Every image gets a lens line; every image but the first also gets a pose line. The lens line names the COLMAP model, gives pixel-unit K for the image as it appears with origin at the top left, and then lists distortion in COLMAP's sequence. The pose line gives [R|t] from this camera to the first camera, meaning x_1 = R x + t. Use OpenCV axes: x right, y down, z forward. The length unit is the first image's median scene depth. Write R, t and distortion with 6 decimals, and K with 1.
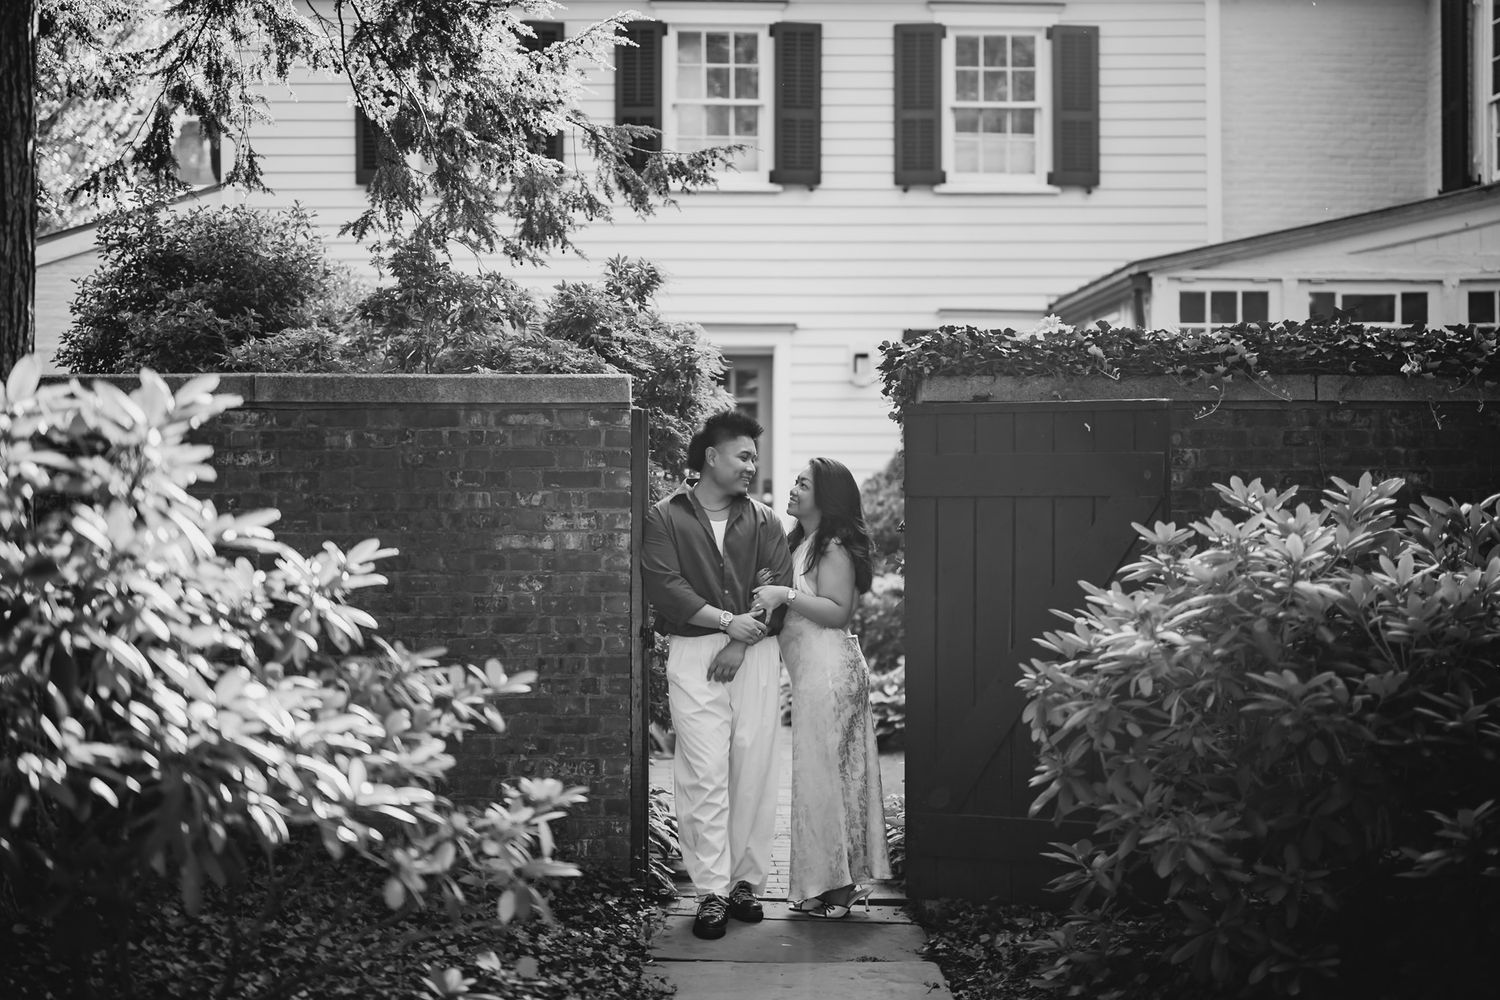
lens RADIAL K [[2427.2, 0, 750.0], [0, 2427.2, 500.0], [0, 0, 1]] dist [-0.083396, 0.080441]
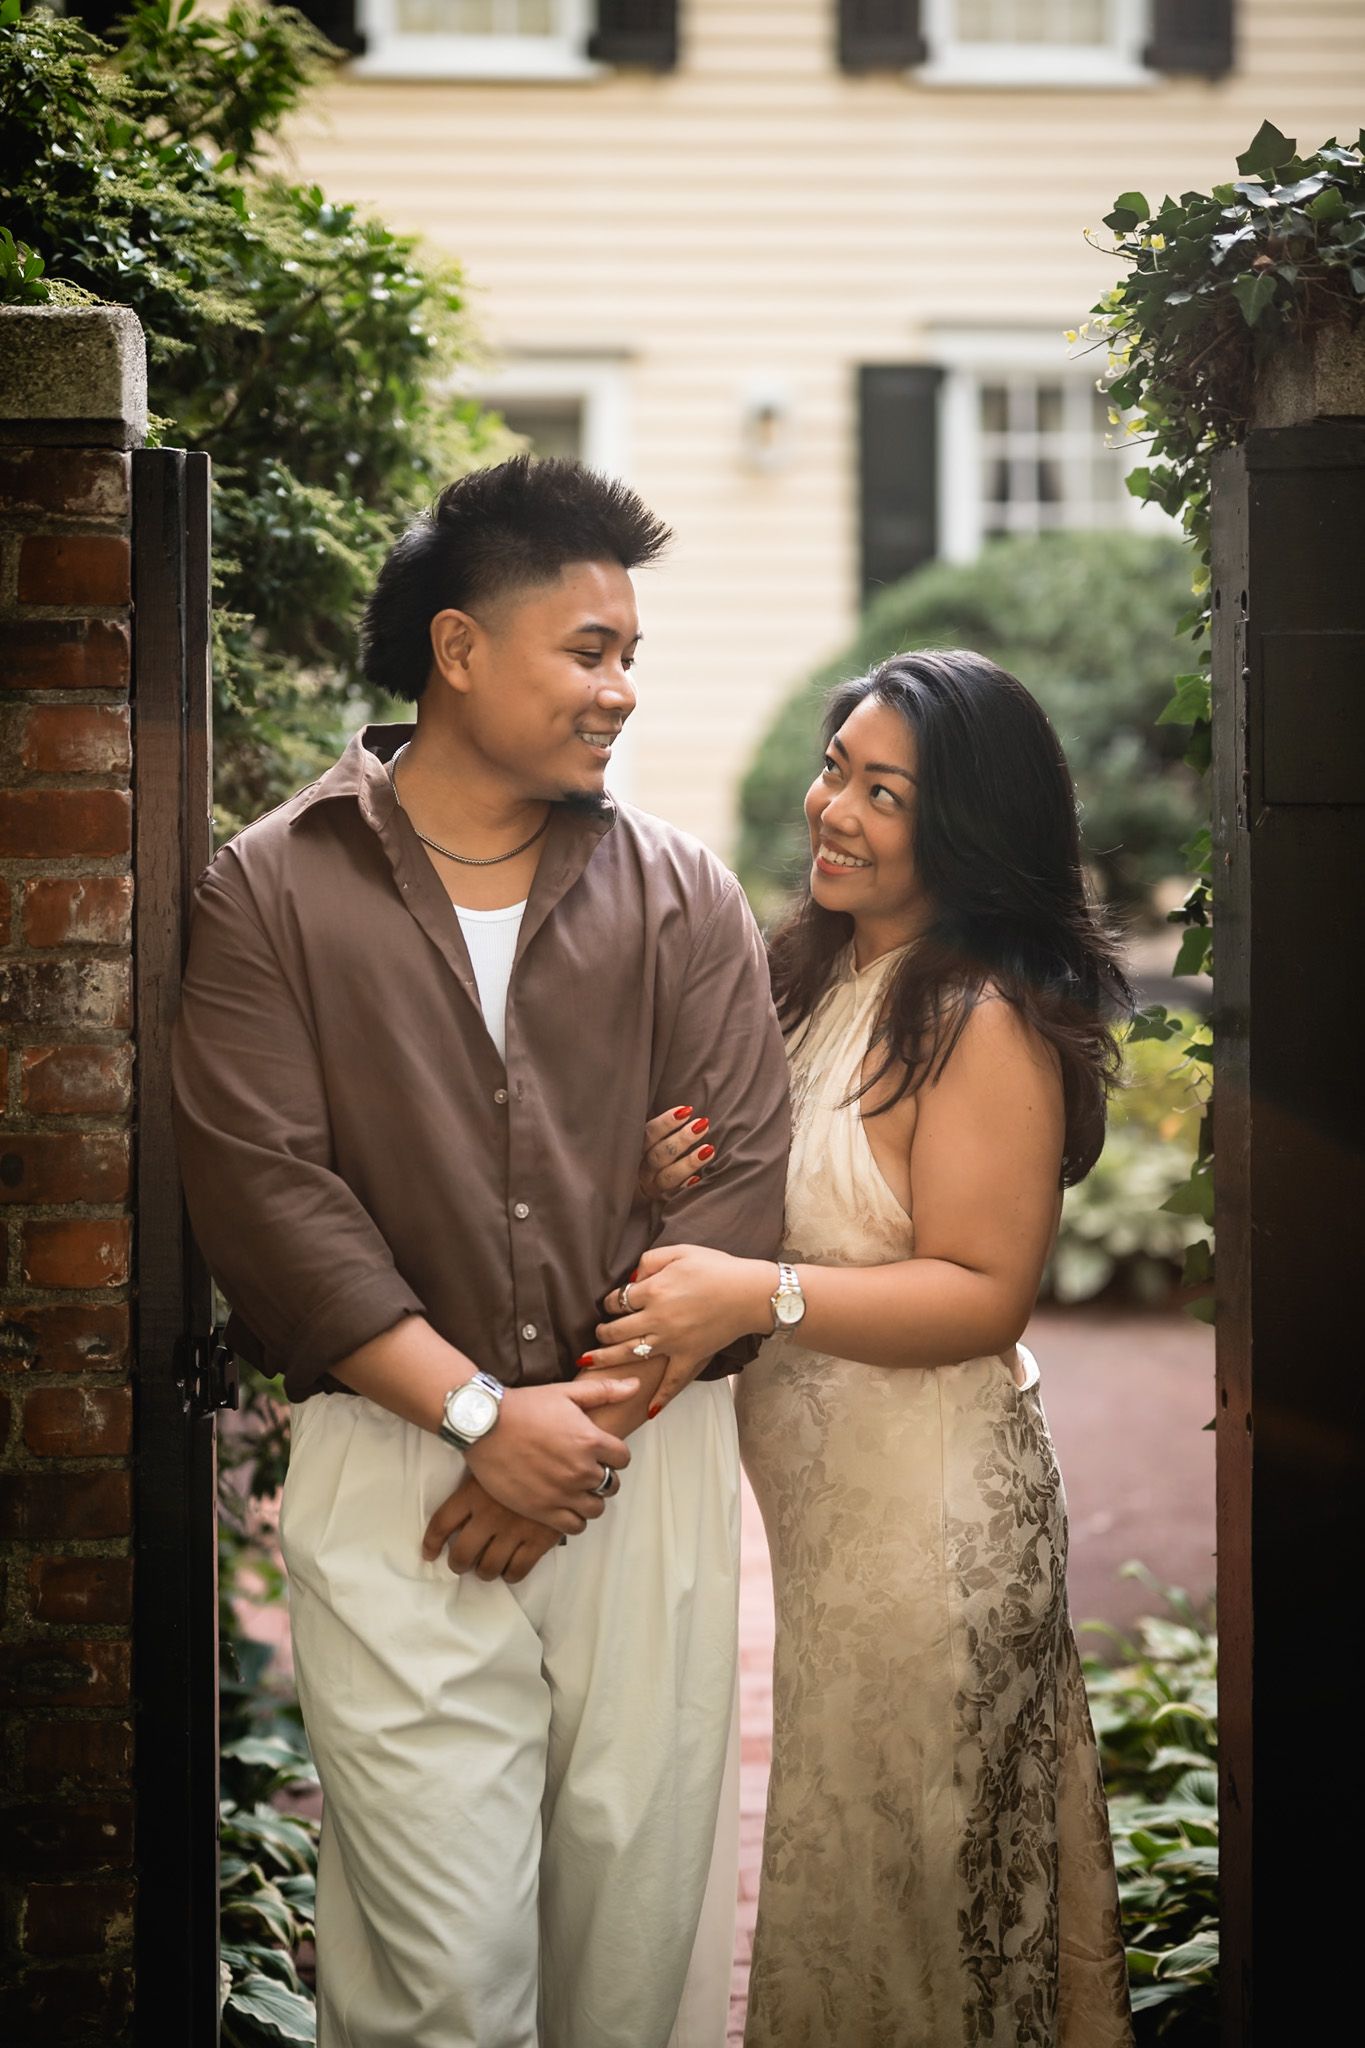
lens RADIAL K [[3313.9, 0, 682.5], [0, 3313.9, 1024.0], [0, 0, 1]] dist [-0.083396, 0.080441]
pose [[0.998948, -0.005016, 0.045584, -0.008580], [0.000047, 0.994112, 0.108358, -0.015570], [-0.045859, -0.108242, 0.993066, 0.648224]]
